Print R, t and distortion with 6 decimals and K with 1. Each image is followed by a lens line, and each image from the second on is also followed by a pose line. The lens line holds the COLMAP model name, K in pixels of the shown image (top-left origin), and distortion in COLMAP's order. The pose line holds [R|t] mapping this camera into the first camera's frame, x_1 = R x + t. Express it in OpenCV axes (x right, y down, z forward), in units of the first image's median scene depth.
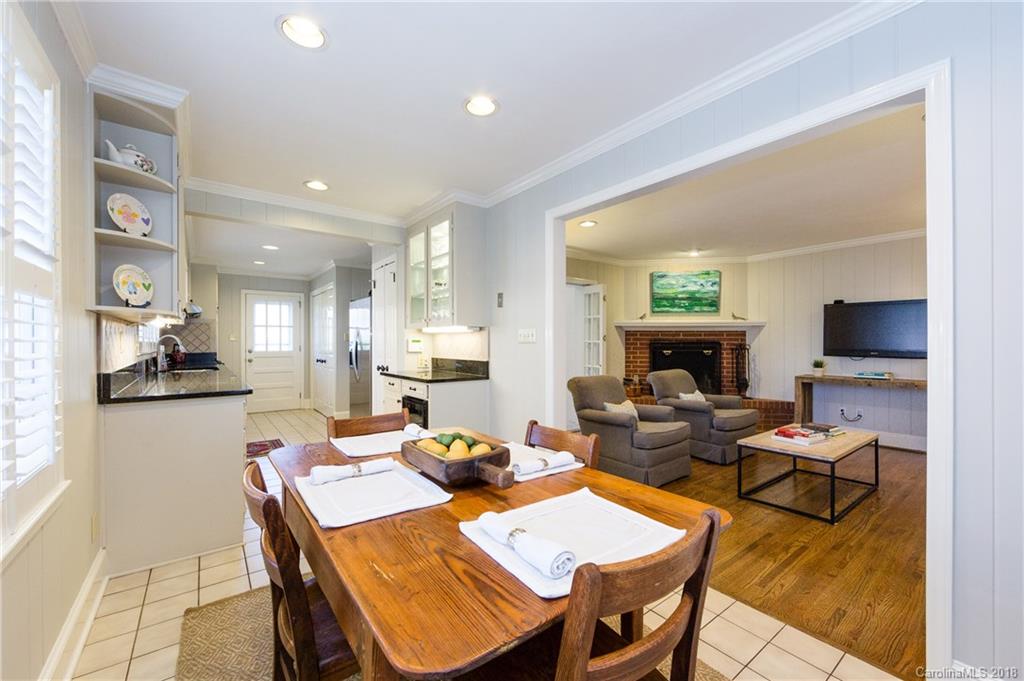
lens RADIAL K [[408.1, 0, 508.4], [0, 408.1, 342.3], [0, 0, 1]] dist [-0.013071, -0.000524]
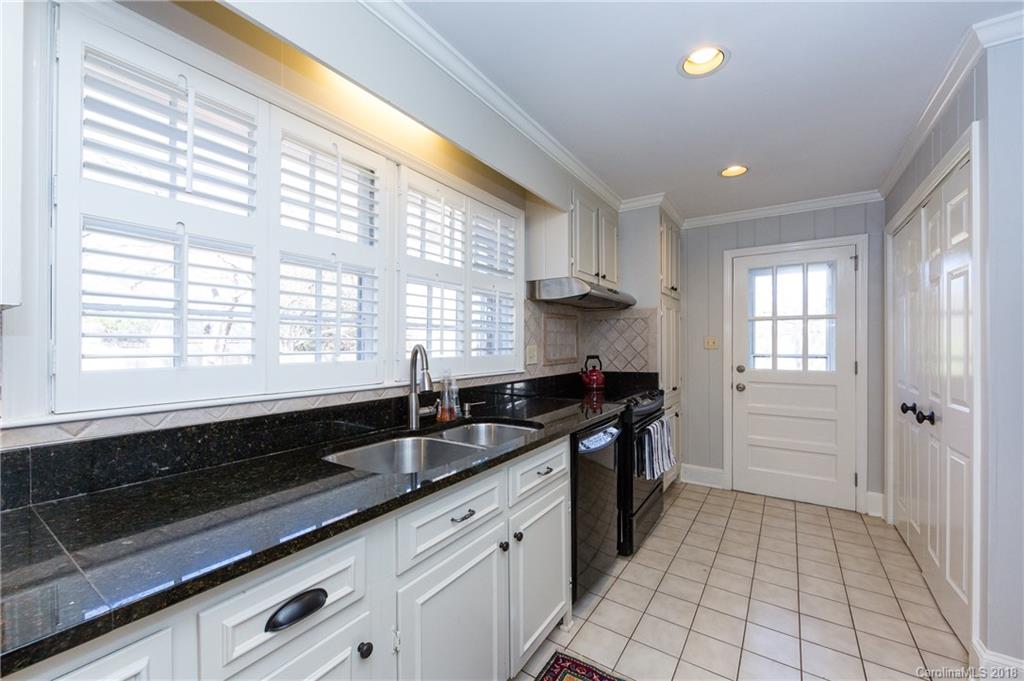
lens RADIAL K [[408.1, 0, 525.1], [0, 408.1, 342.5], [0, 0, 1]] dist [-0.013071, -0.000524]
pose [[0.350763, -0.000931, -0.936464, -0.328894], [0.001367, 0.999999, -0.000482, -0.014142], [0.936463, -0.001111, 0.350764, 0.725593]]
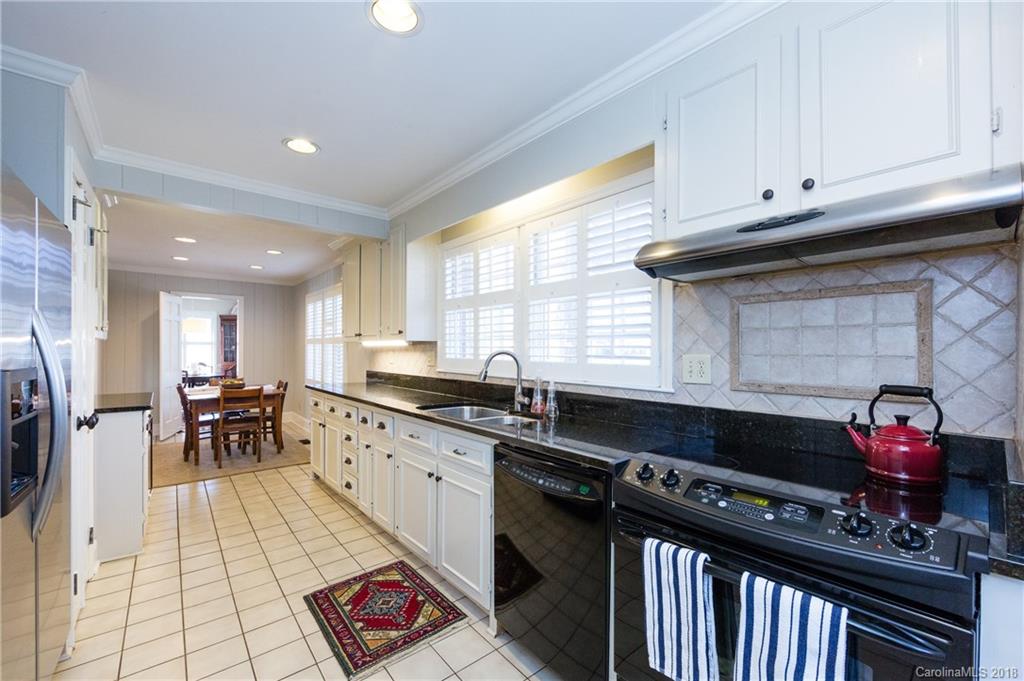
lens RADIAL K [[408.1, 0, 483.2], [0, 408.1, 349.3], [0, 0, 1]] dist [-0.013071, -0.000524]
pose [[-0.999885, -0.009973, -0.011457, -0.614082], [-0.009927, 0.999943, -0.004030, -0.011981], [0.011497, -0.003916, -0.999926, 1.206965]]
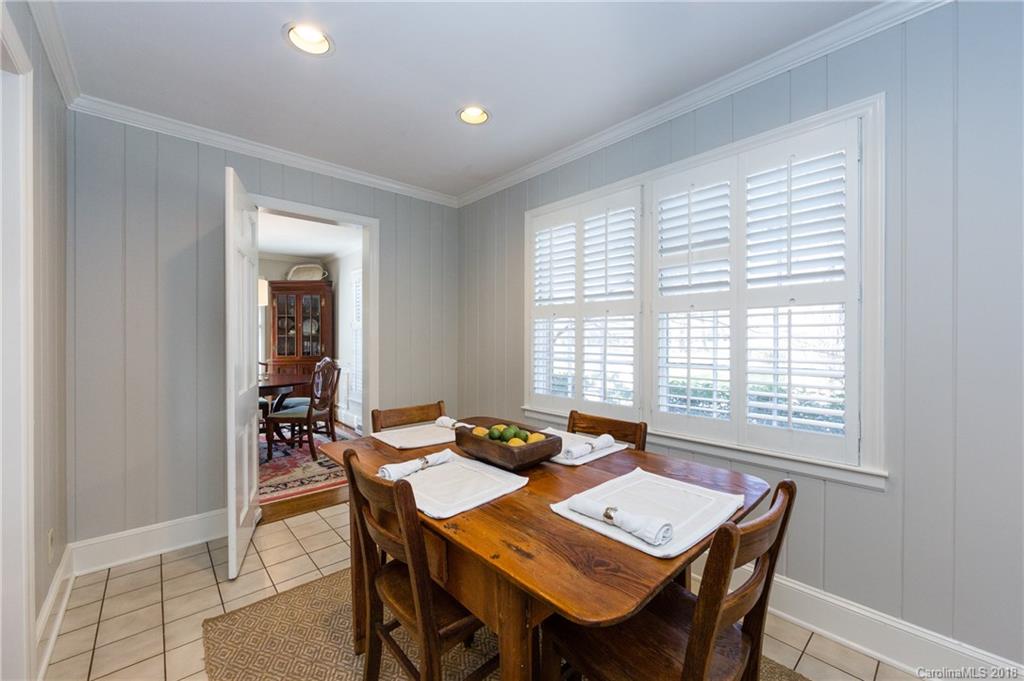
lens RADIAL K [[408.1, 0, 508.9], [0, 408.1, 338.2], [0, 0, 1]] dist [-0.013071, -0.000524]
pose [[-0.997857, 0.003145, -0.065358, 0.010880], [0.003058, 0.999994, 0.001425, -0.001897], [0.065362, 0.001222, -0.997861, 0.495987]]
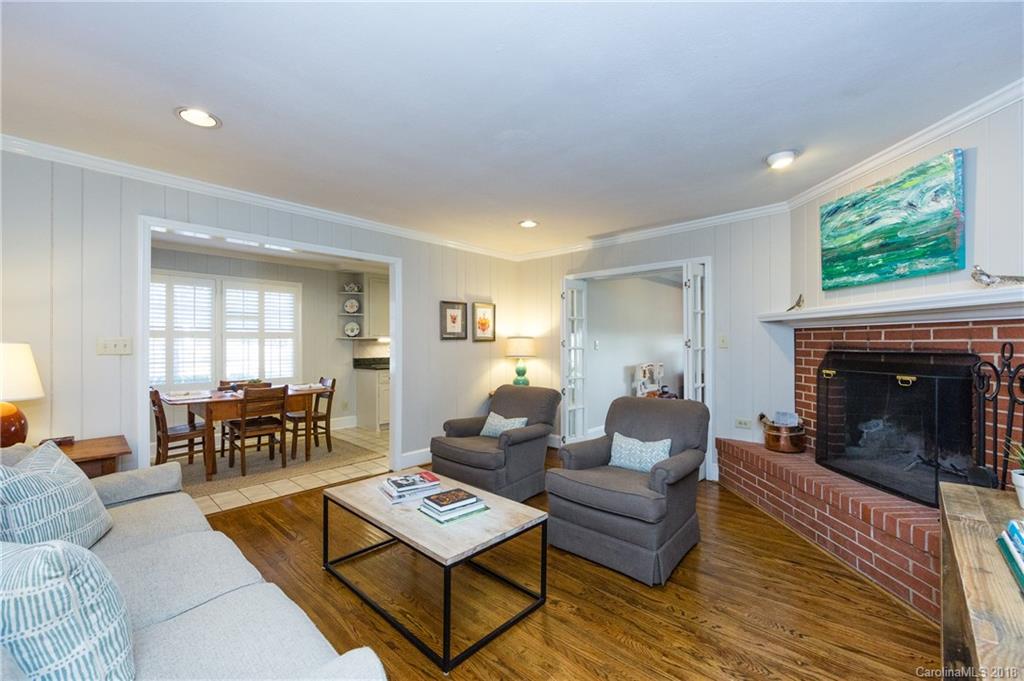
lens RADIAL K [[408.1, 0, 508.5], [0, 408.1, 340.3], [0, 0, 1]] dist [-0.013071, -0.000524]
pose [[0.184887, -0.006541, -0.982738, 0.785767], [0.004932, 0.999971, -0.005728, -0.012458], [0.982747, -0.003788, 0.184914, 0.558023]]
